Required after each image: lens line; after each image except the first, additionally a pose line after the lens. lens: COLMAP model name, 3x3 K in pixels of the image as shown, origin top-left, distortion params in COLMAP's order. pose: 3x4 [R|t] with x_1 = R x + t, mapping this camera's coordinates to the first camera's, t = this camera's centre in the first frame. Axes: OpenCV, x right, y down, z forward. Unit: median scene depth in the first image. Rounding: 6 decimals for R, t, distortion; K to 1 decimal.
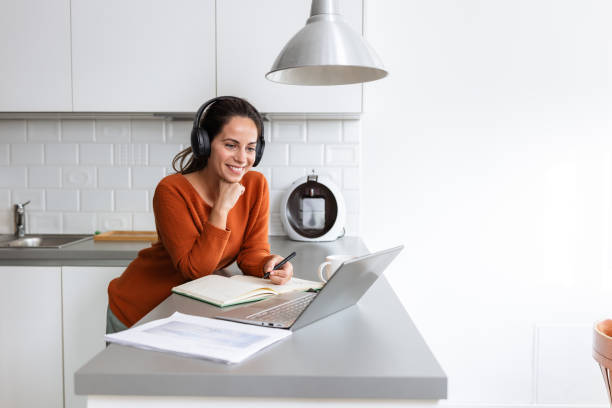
lens RADIAL K [[619.0, 0, 306.0], [0, 619.0, 204.0], [0, 0, 1]] dist [0.073906, -0.005522]
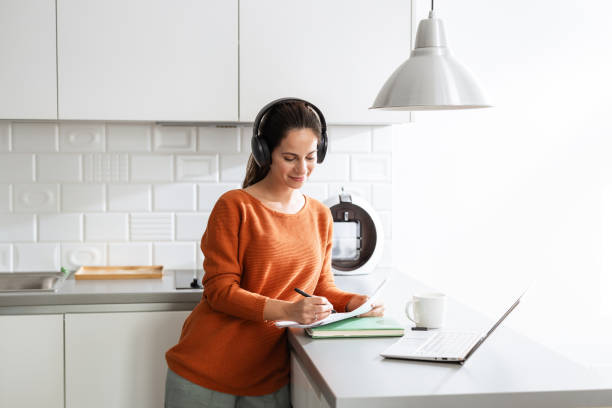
lens RADIAL K [[1033.5, 0, 306.0], [0, 1033.5, 204.0], [0, 0, 1]] dist [0.239252, -0.021185]
pose [[0.986430, -0.009755, 0.163890, -0.261559], [0.008954, 0.999944, 0.005630, -0.041734], [-0.163936, -0.004086, 0.986463, -0.348156]]
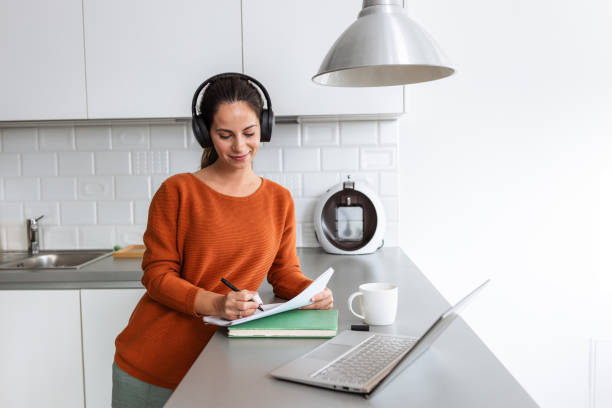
lens RADIAL K [[619.0, 0, 306.0], [0, 619.0, 204.0], [0, 0, 1]] dist [0.073906, -0.005522]
pose [[0.999722, -0.019269, -0.013605, -0.039841], [0.019424, 0.999747, 0.011362, -0.025168], [0.013382, -0.011623, 0.999843, 0.080004]]
